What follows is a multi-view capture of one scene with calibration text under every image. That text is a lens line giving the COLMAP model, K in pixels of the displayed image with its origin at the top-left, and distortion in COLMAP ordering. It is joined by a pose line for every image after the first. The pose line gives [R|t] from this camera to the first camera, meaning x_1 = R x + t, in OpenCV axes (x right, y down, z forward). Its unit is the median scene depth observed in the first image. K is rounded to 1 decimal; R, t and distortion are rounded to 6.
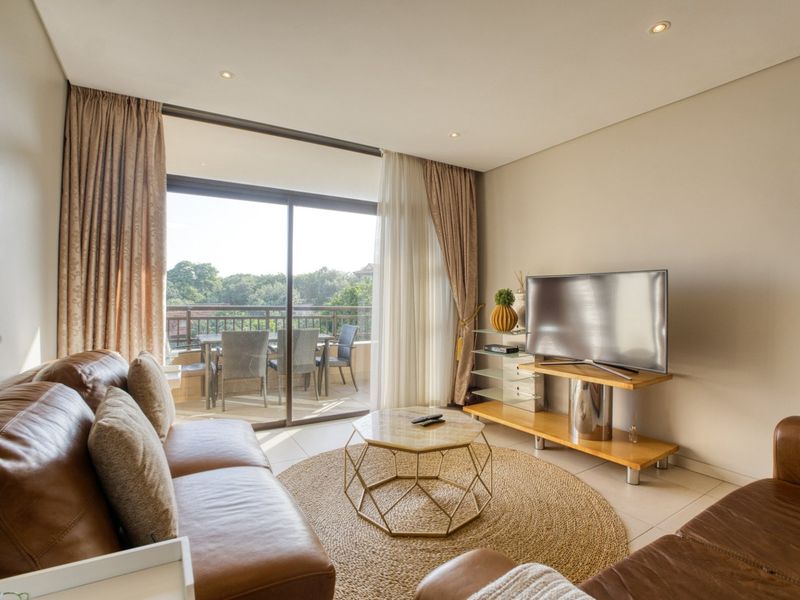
lens RADIAL K [[395.3, 0, 400.0], [0, 395.3, 300.0], [0, 0, 1]] dist [-0.075092, 0.020867]
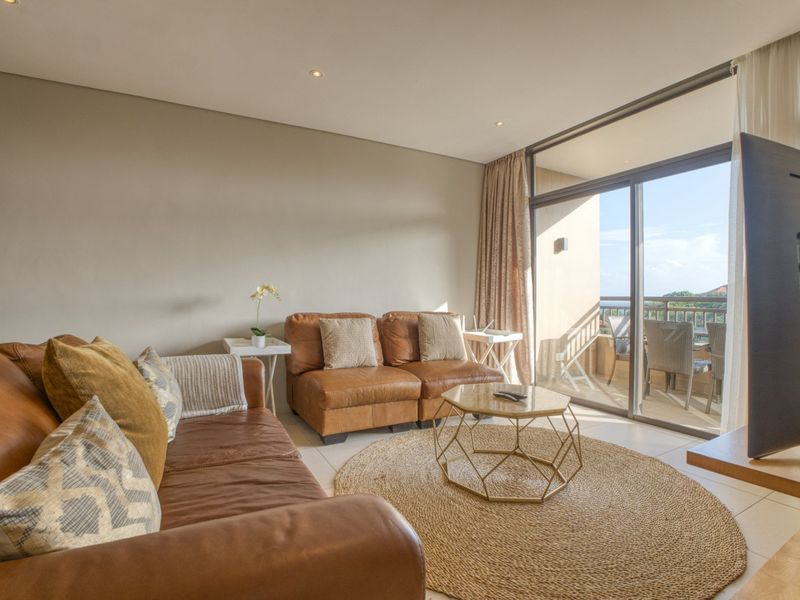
lens RADIAL K [[395.3, 0, 400.0], [0, 395.3, 300.0], [0, 0, 1]] dist [-0.075092, 0.020867]
pose [[-0.017367, -0.001345, -0.999848, 0.664312], [-0.003101, 0.999994, -0.001292, 0.037687], [0.999844, 0.003078, -0.017371, 0.452521]]
